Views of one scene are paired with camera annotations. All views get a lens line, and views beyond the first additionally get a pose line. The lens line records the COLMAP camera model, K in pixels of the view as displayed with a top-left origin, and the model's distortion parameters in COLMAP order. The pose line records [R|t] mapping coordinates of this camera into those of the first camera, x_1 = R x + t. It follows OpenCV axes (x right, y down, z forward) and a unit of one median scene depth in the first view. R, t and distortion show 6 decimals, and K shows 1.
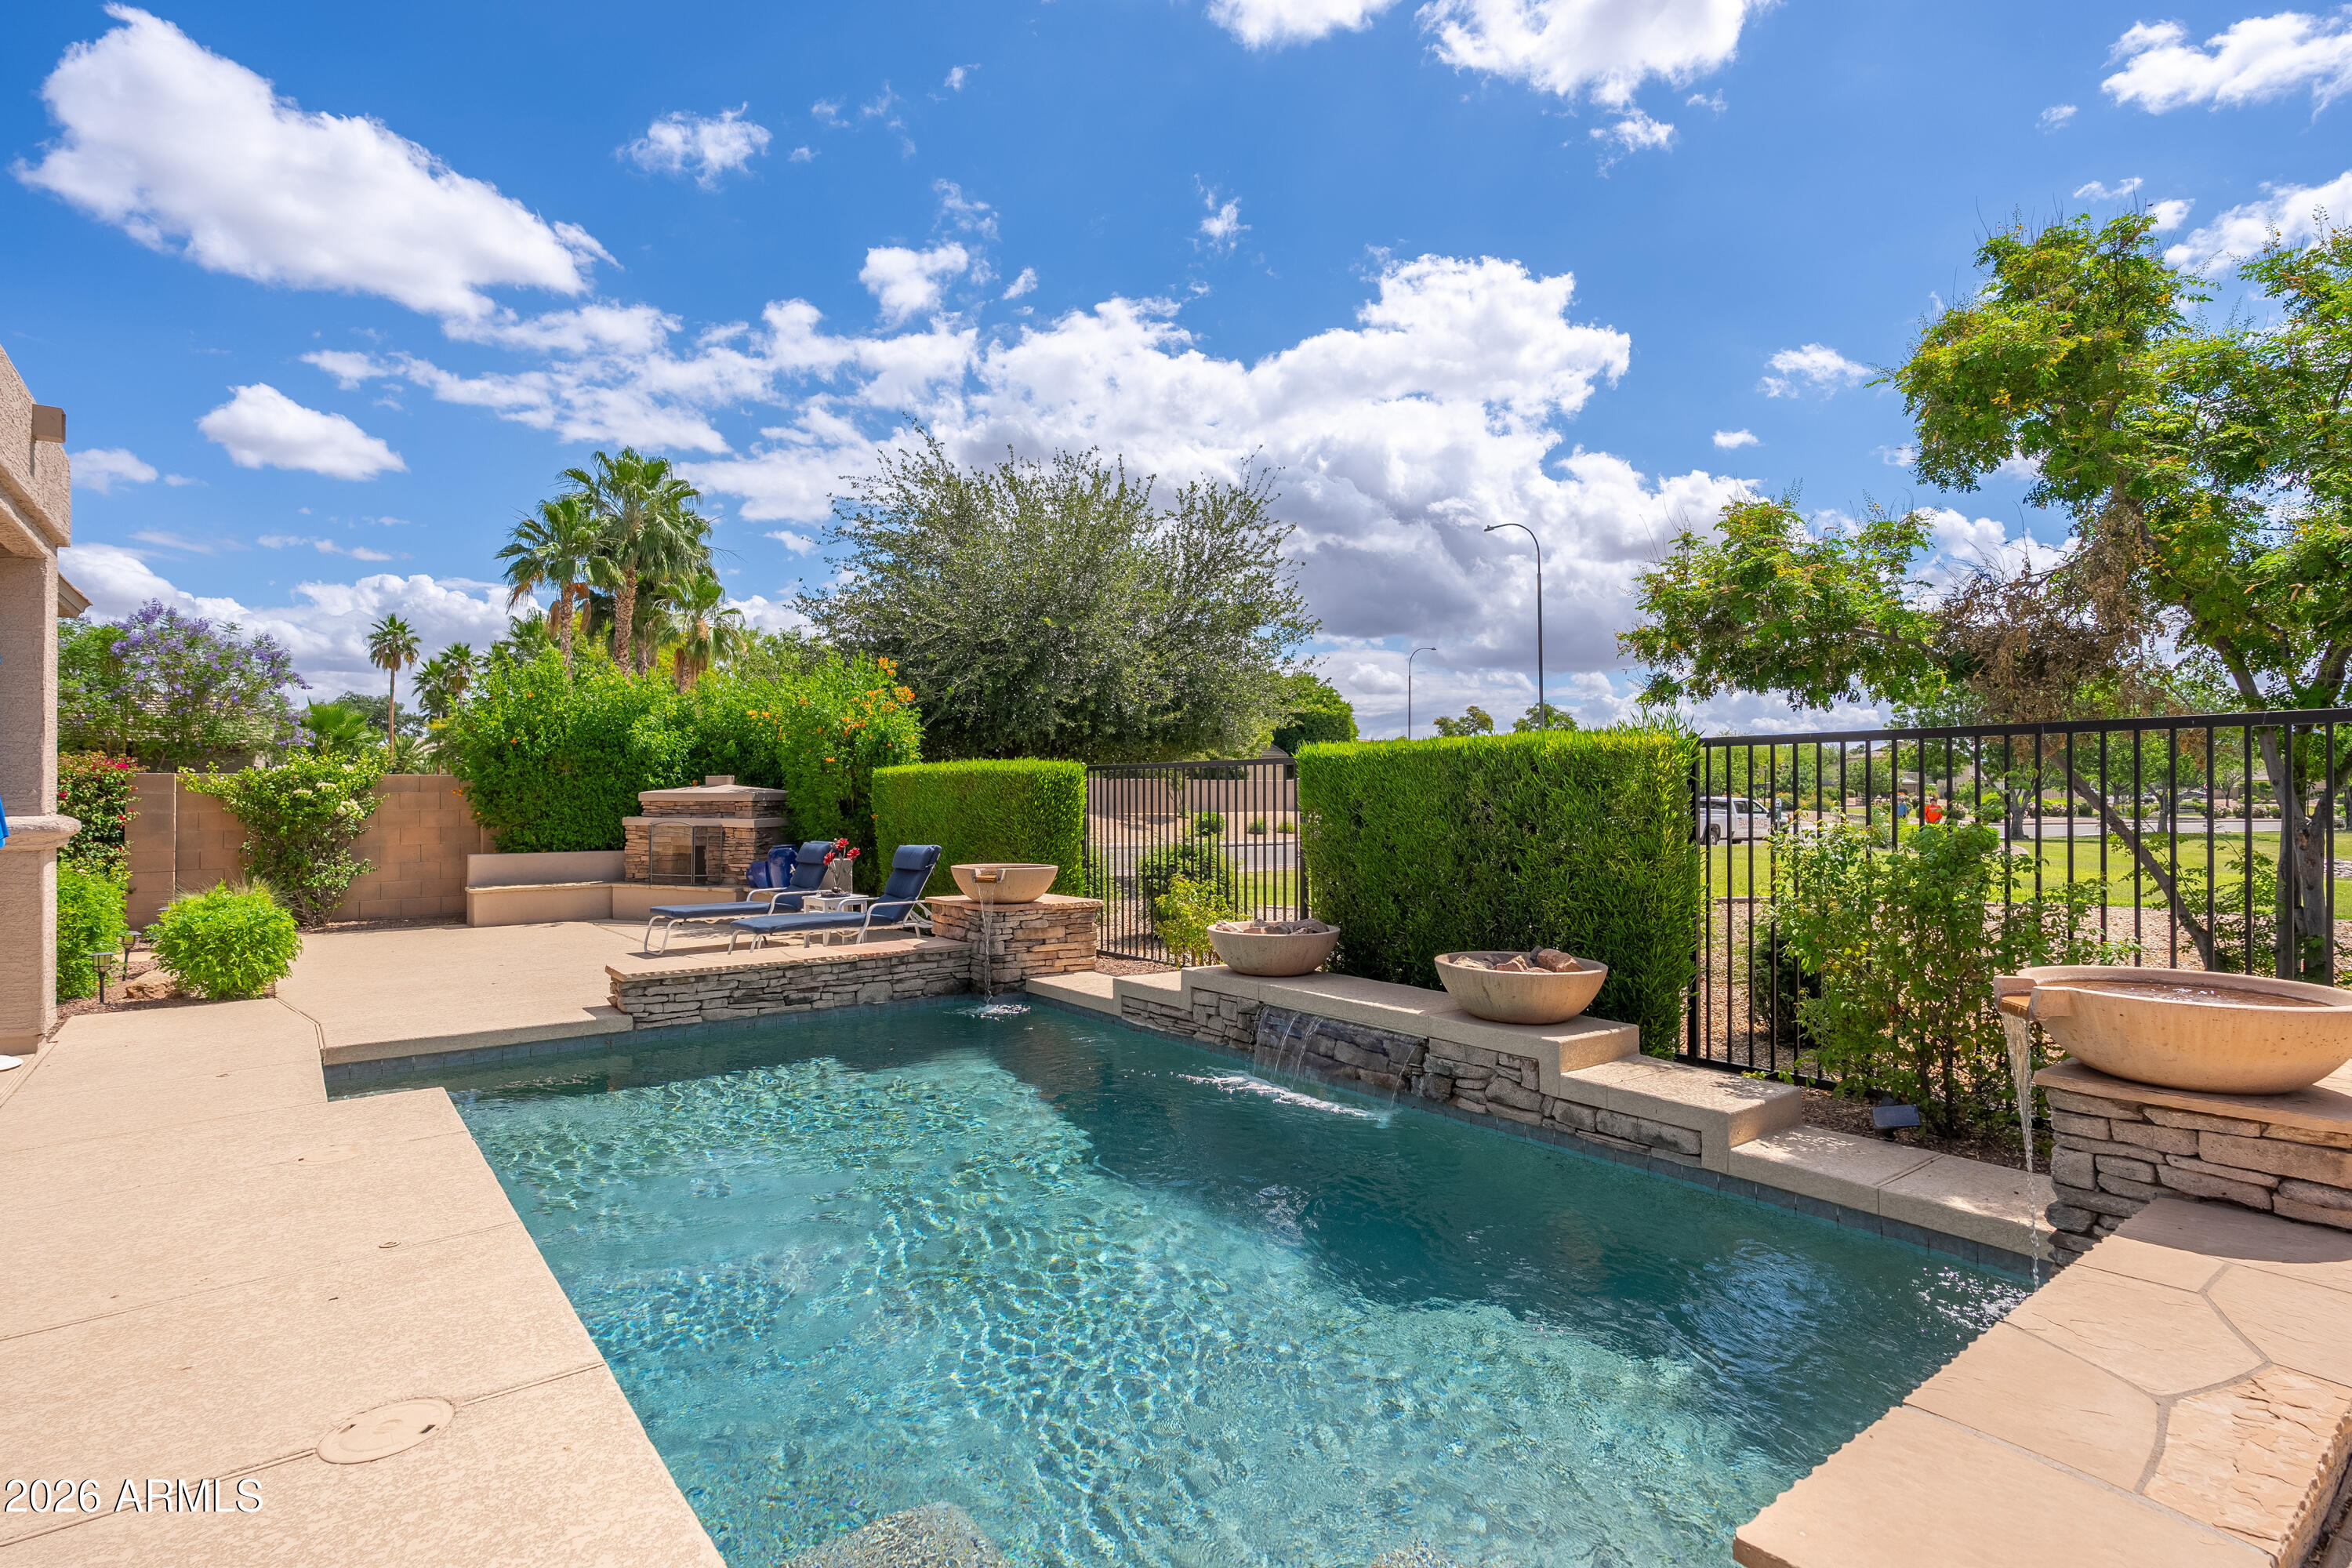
lens RADIAL K [[1183.0, 0, 1190.7], [0, 1183.0, 788.2], [0, 0, 1]] dist [-0.011930, 0.001586]
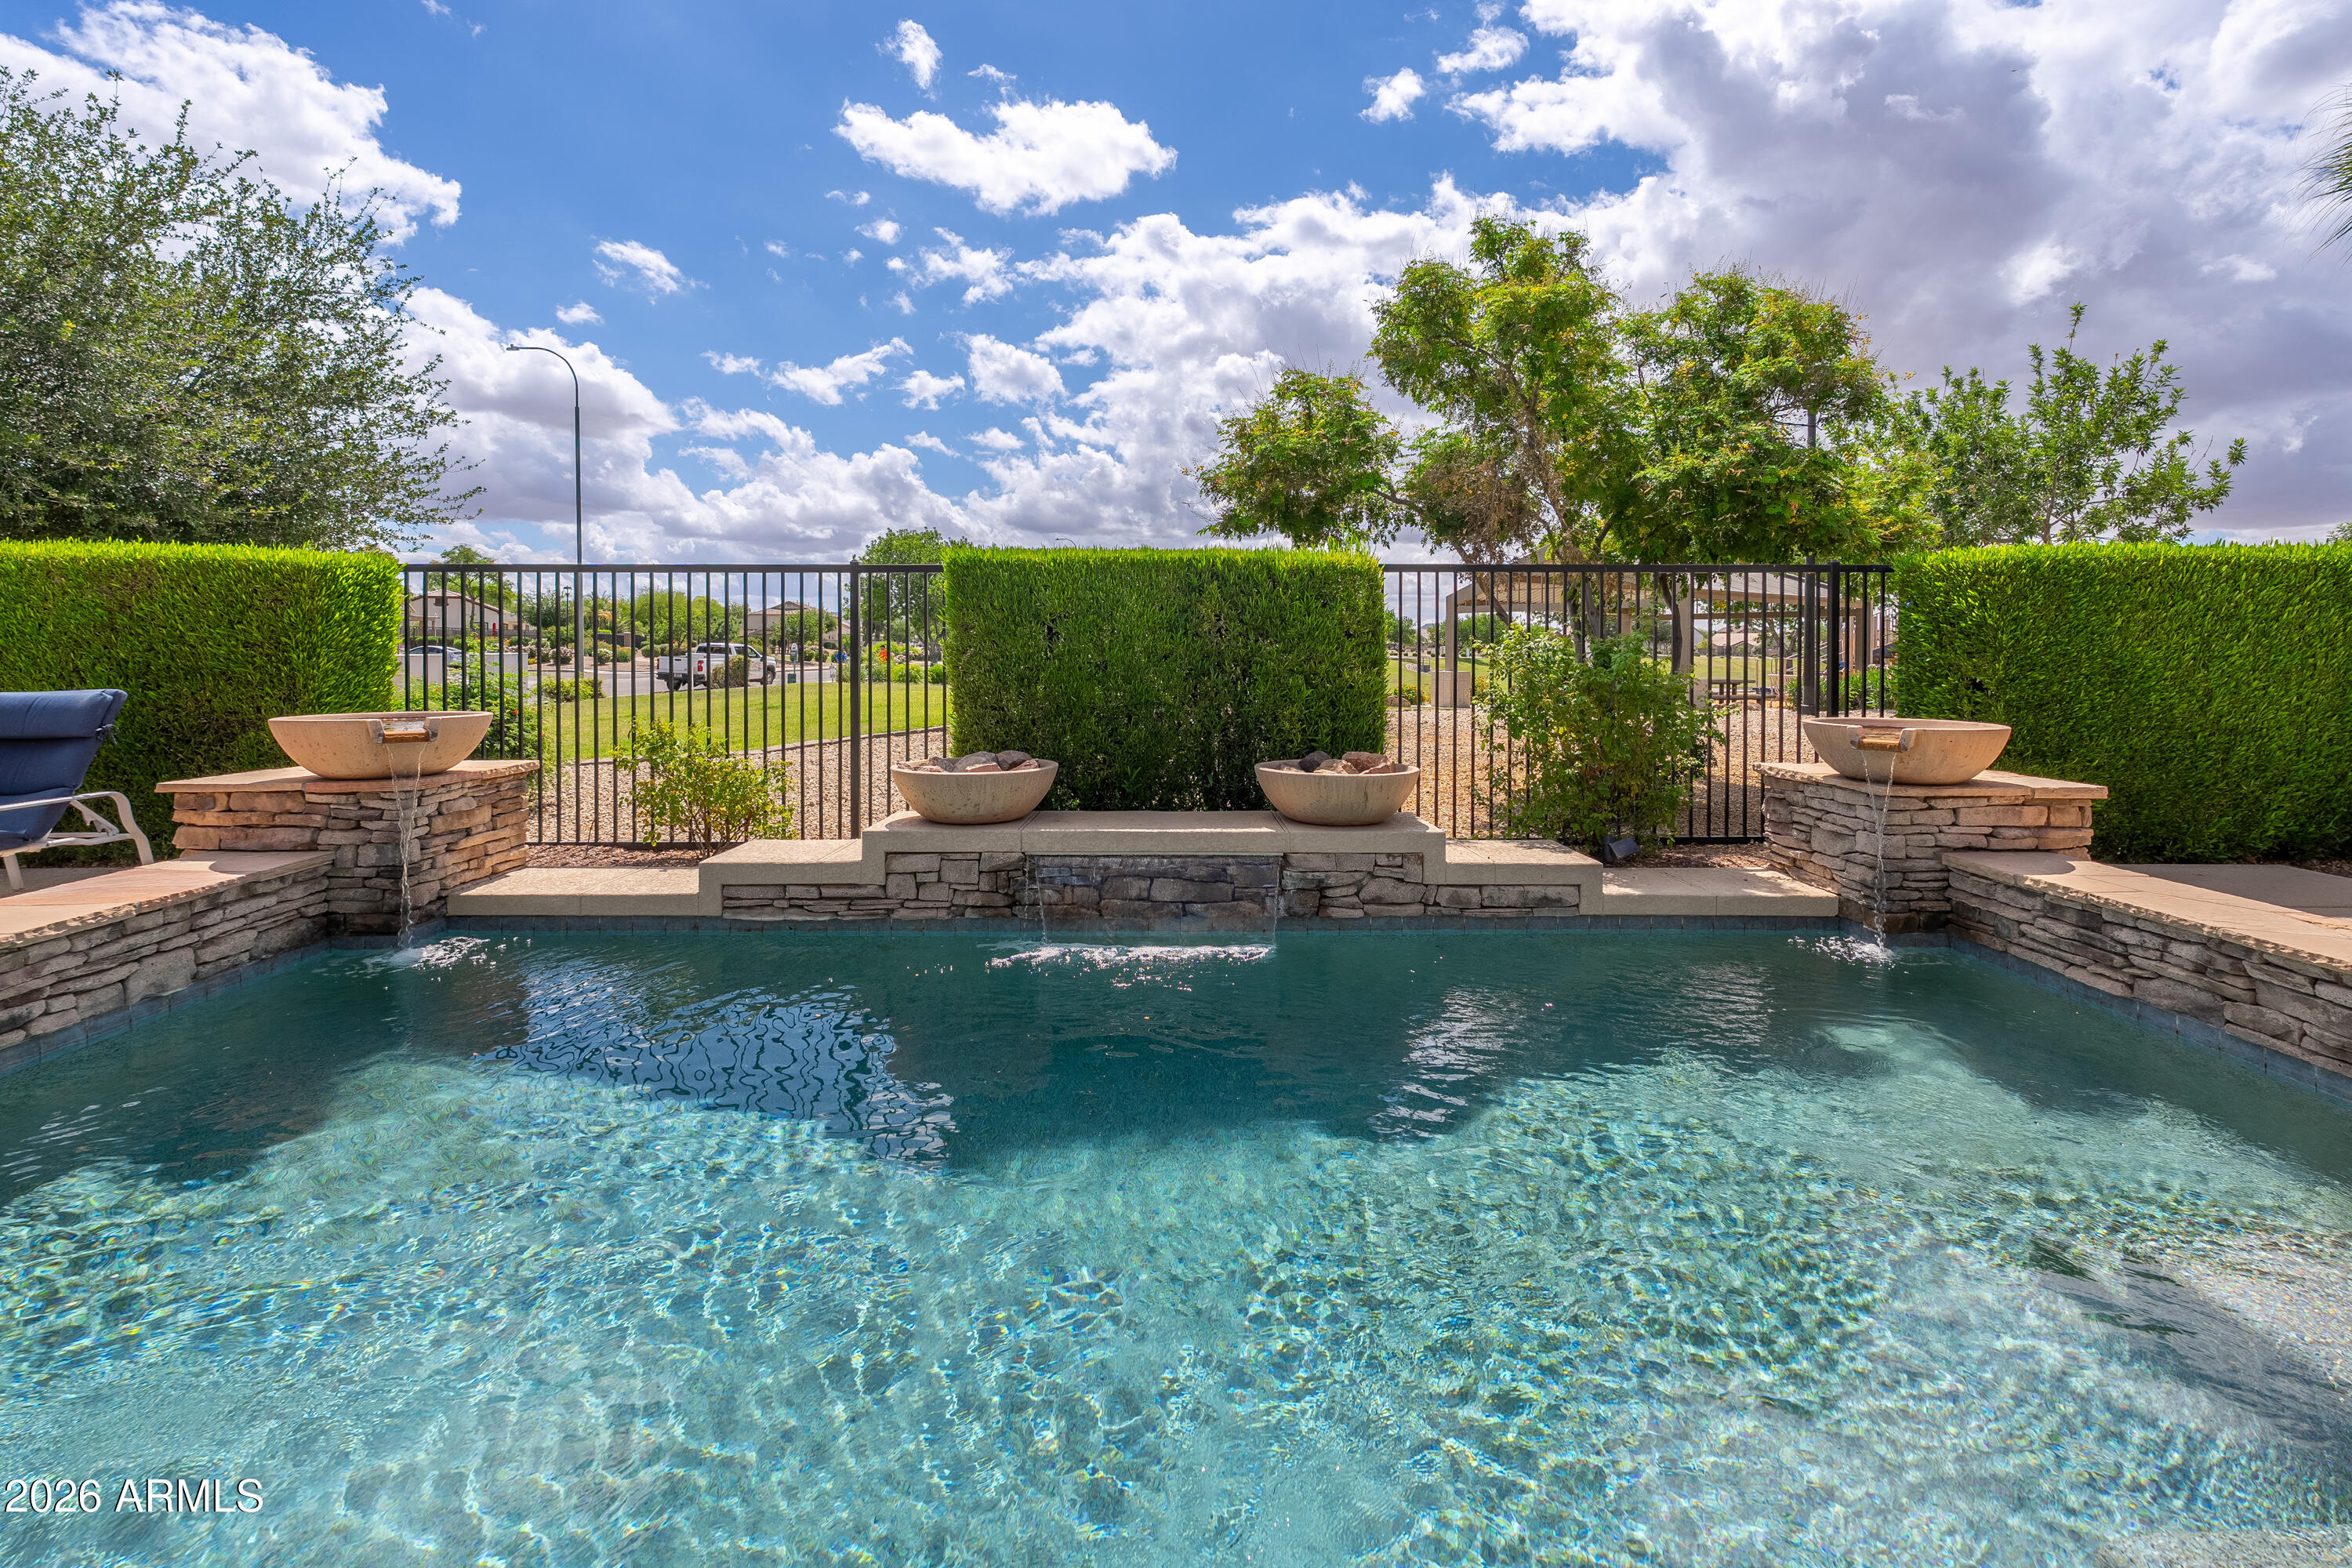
lens RADIAL K [[1037.9, 0, 1172.6], [0, 1037.9, 658.6], [0, 0, 1]] dist [-0.005052, -0.000505]
pose [[0.597278, -0.005883, 0.802013, -0.374390], [-0.008058, 0.999879, 0.013335, 0.029398], [-0.801994, -0.014428, 0.597158, 0.404103]]
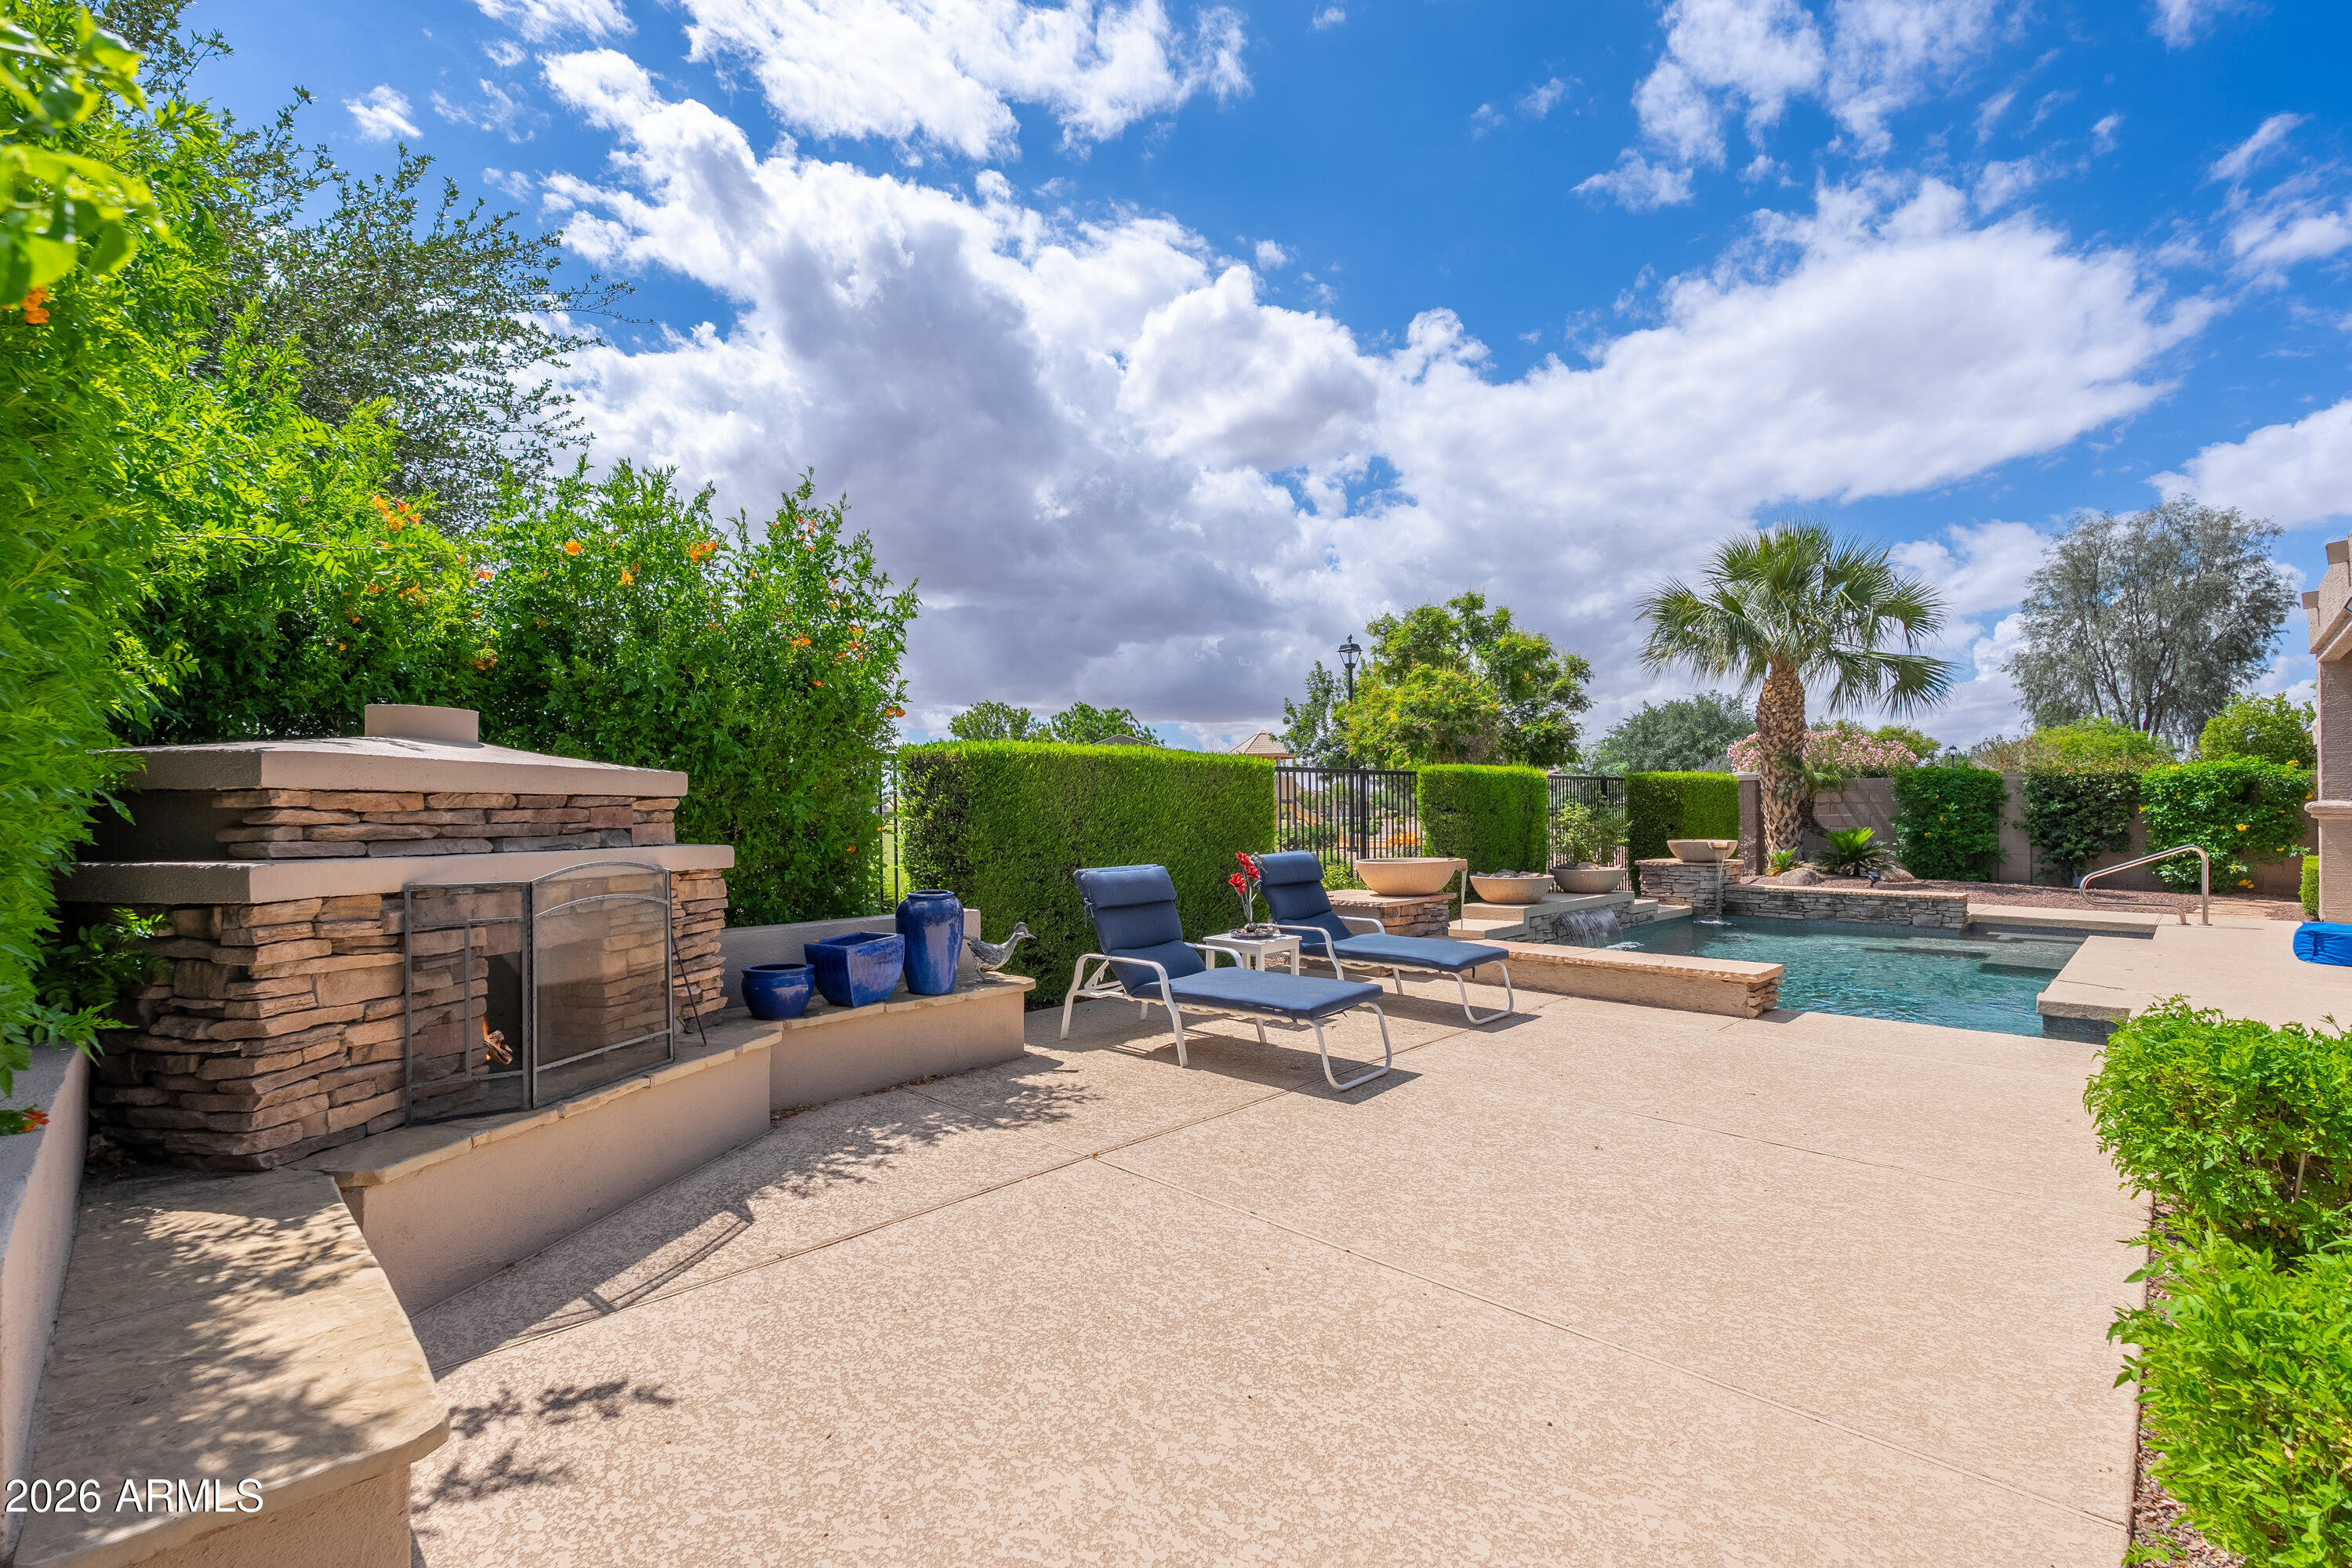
lens RADIAL K [[1037.9, 0, 1176.9], [0, 1037.9, 808.0], [0, 0, 1]] dist [-0.005052, -0.000505]
pose [[-0.127479, 0.003410, 0.991835, -1.143894], [0.001138, 0.999994, -0.003292, 0.024323], [-0.991841, 0.000709, -0.127482, 1.442230]]
